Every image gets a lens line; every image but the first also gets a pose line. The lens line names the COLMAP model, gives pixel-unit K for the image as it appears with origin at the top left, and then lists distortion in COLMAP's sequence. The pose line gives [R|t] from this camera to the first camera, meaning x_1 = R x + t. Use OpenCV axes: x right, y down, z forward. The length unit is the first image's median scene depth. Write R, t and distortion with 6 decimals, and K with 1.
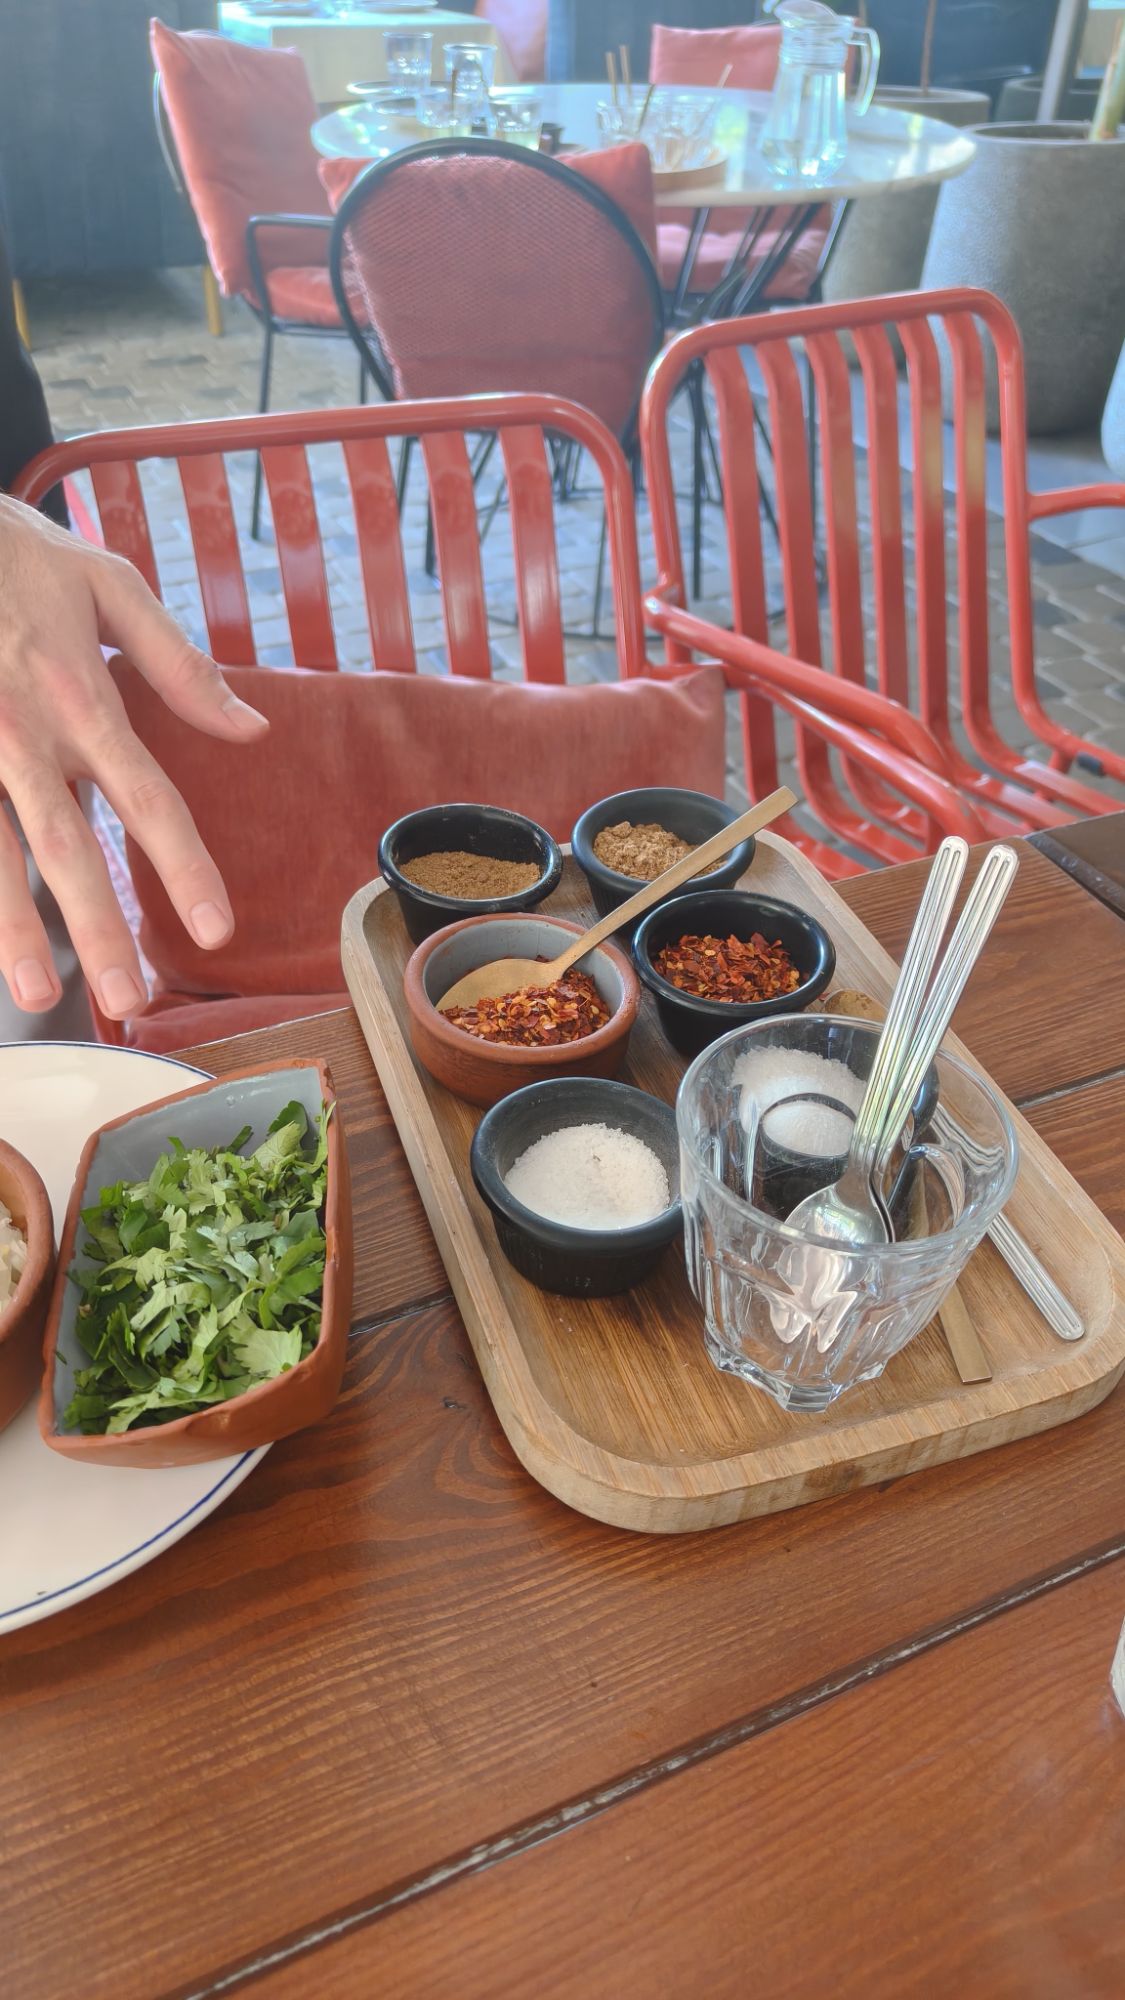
lens RADIAL K [[1408.4, 0, 538.6], [0, 1408.4, 1025.5], [0, 0, 1]] dist [0.007595, -0.004771]
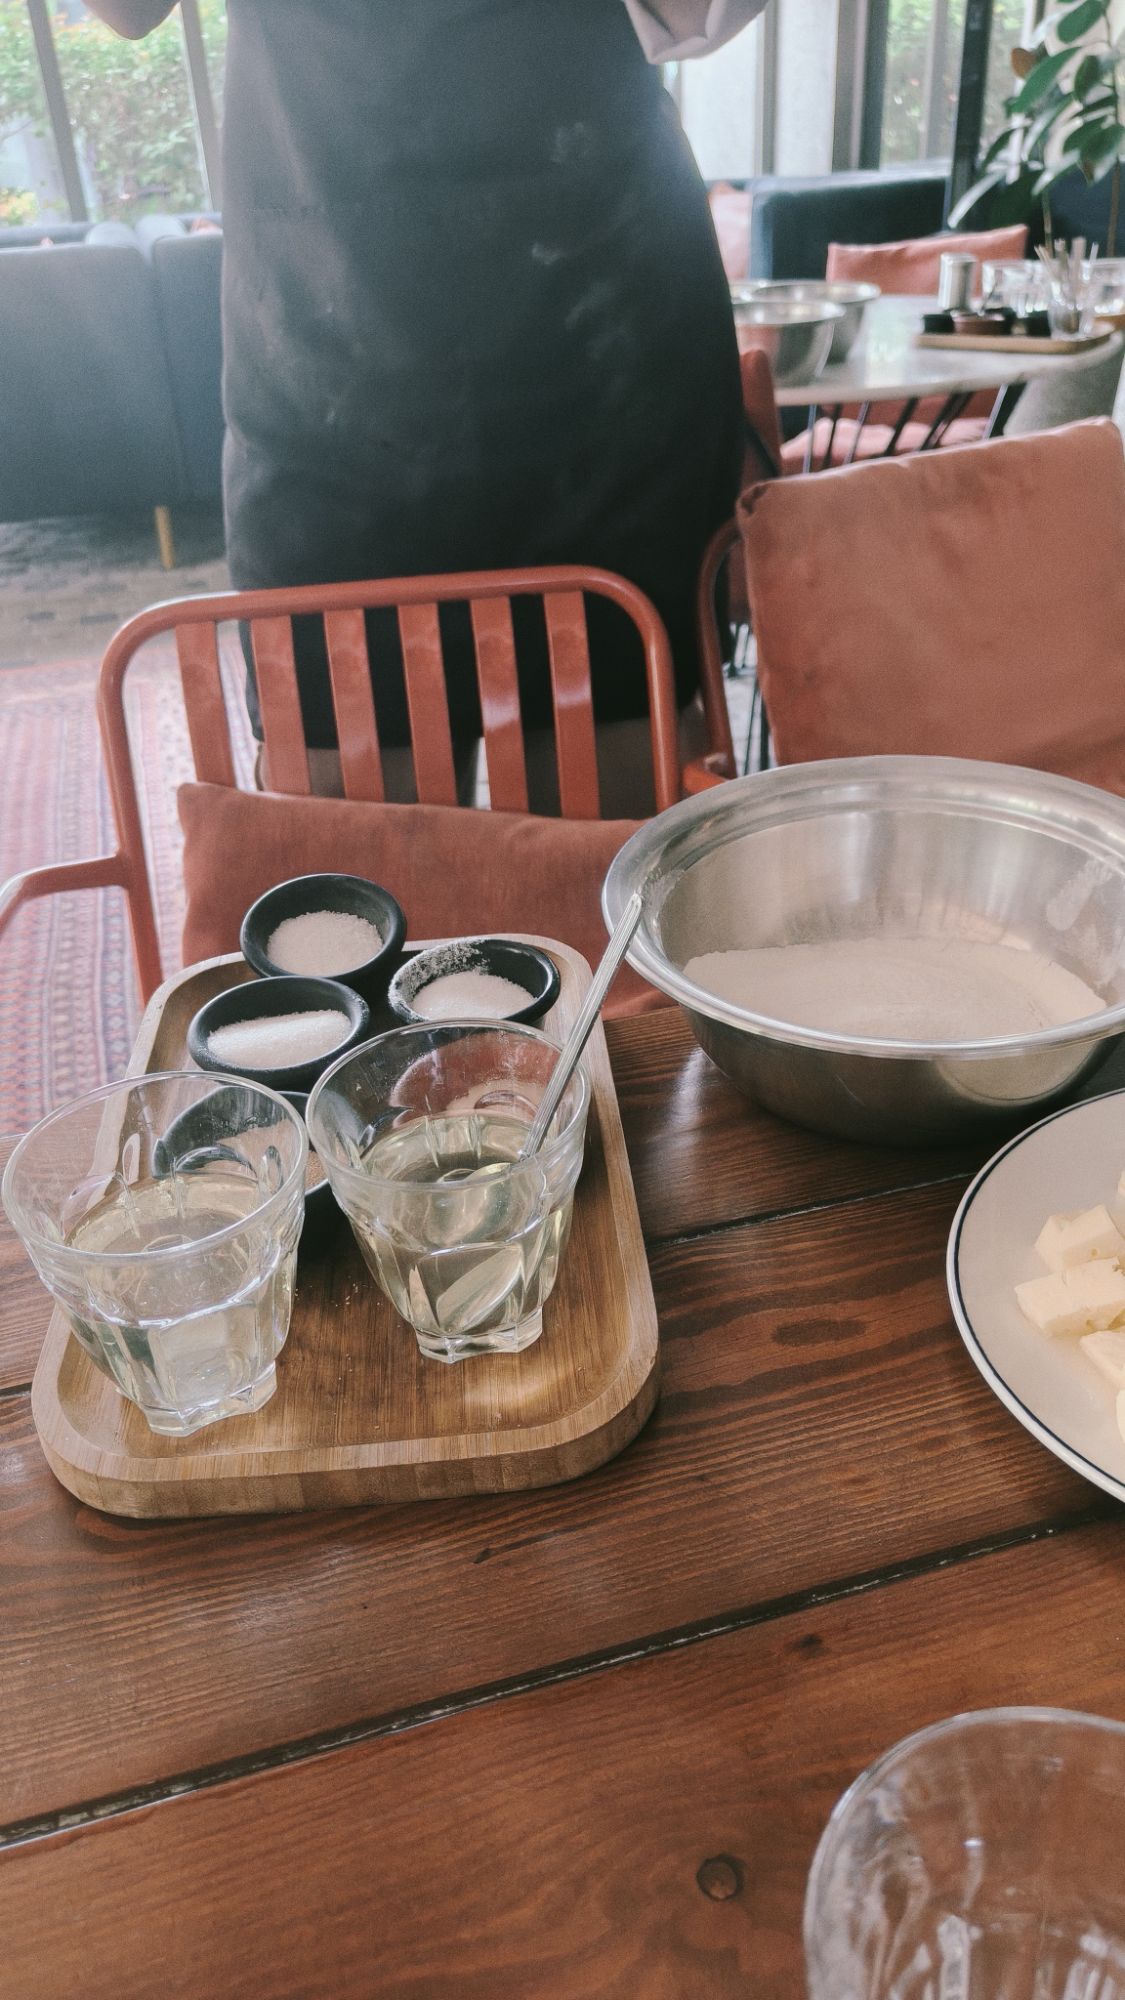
lens RADIAL K [[1408.4, 0, 538.6], [0, 1408.4, 1025.5], [0, 0, 1]] dist [0.007595, -0.004771]
pose [[0.985728, 0.023784, -0.166655, 0.470493], [-0.043437, 0.992381, -0.115296, 0.059045], [0.162643, 0.120890, 0.979251, -0.056178]]
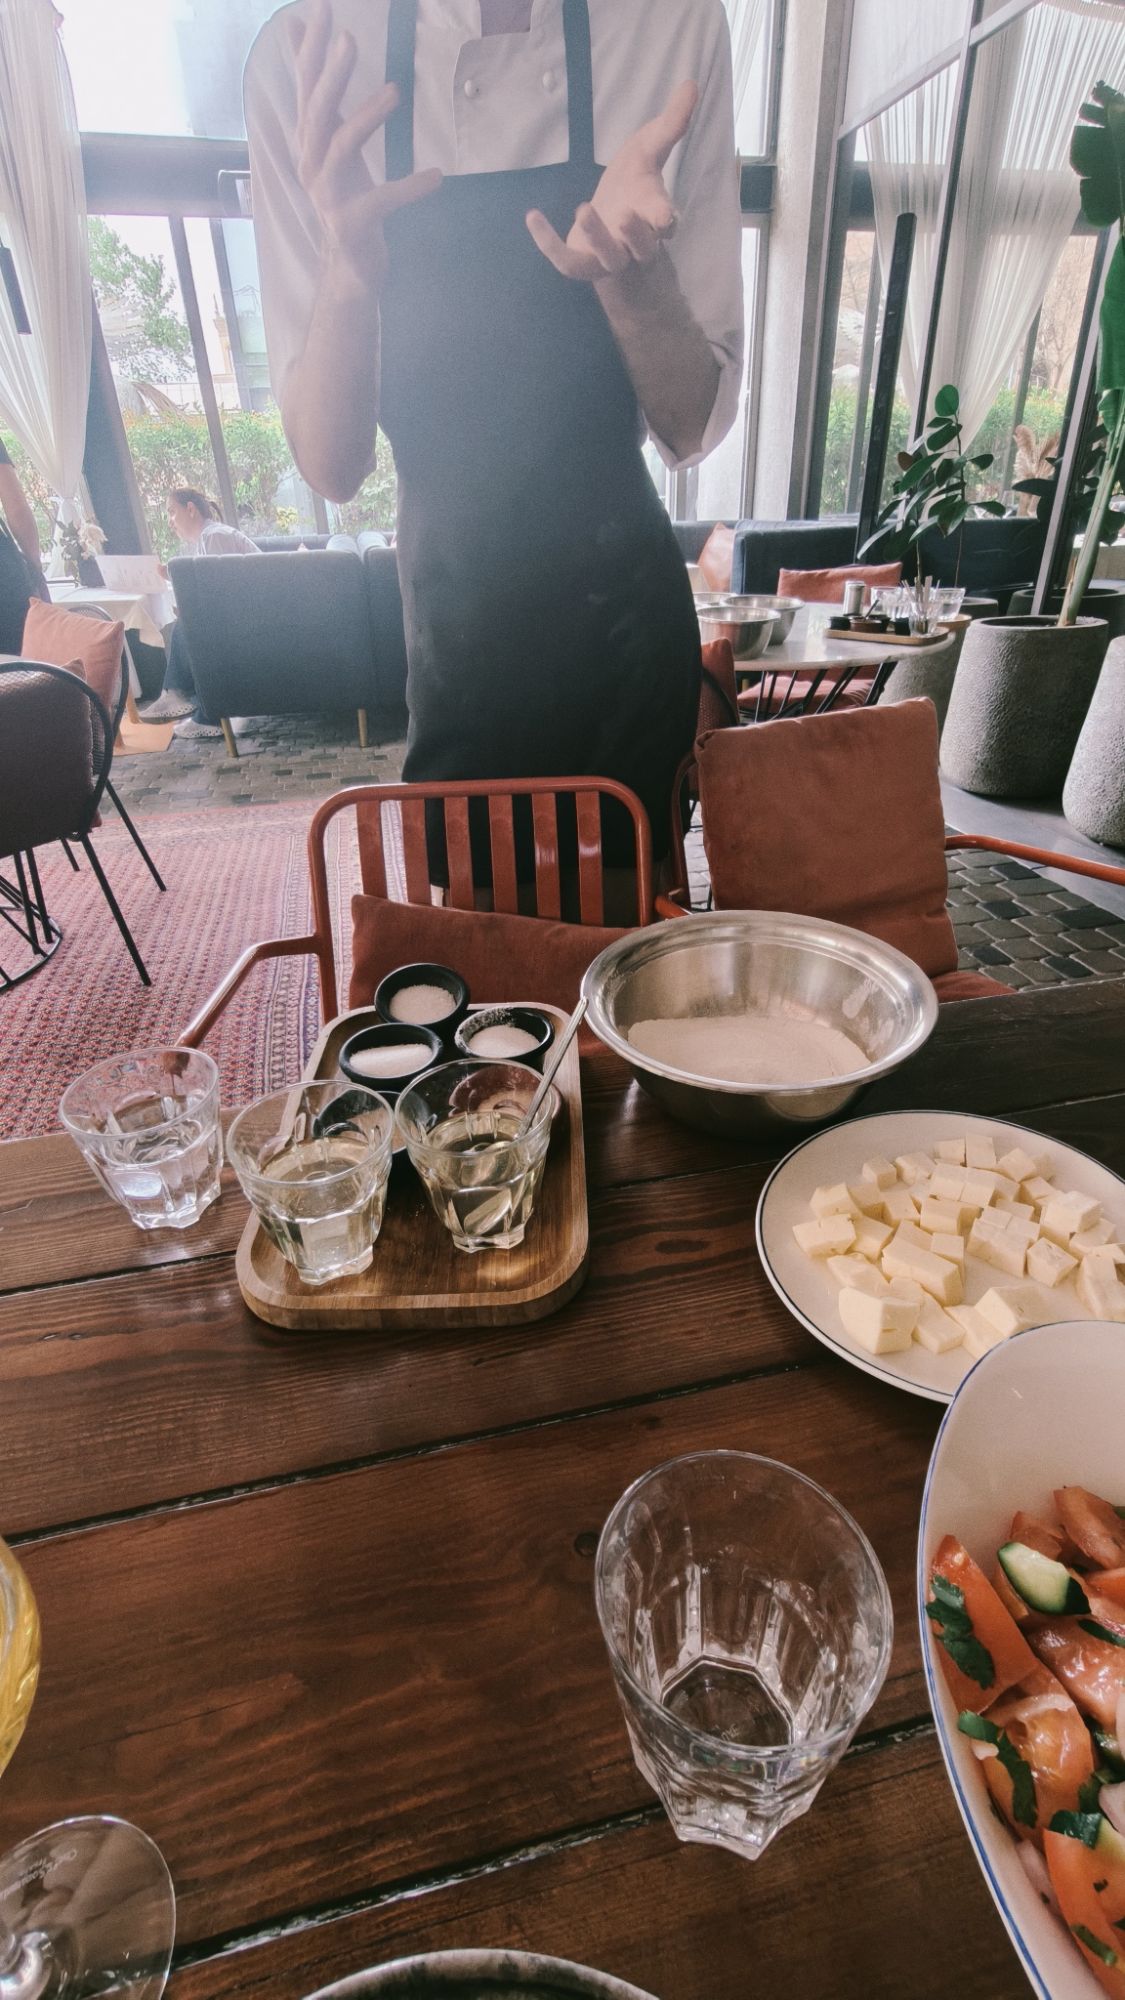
lens RADIAL K [[901.4, 0, 562.5], [0, 901.4, 1000.0], [0, 0, 1]] dist [0.001152, 0.000394]
pose [[0.978832, 0.065860, -0.193781, 0.579164], [-0.096468, 0.983503, -0.153021, 0.029008], [0.180506, 0.168475, 0.969037, -0.220061]]
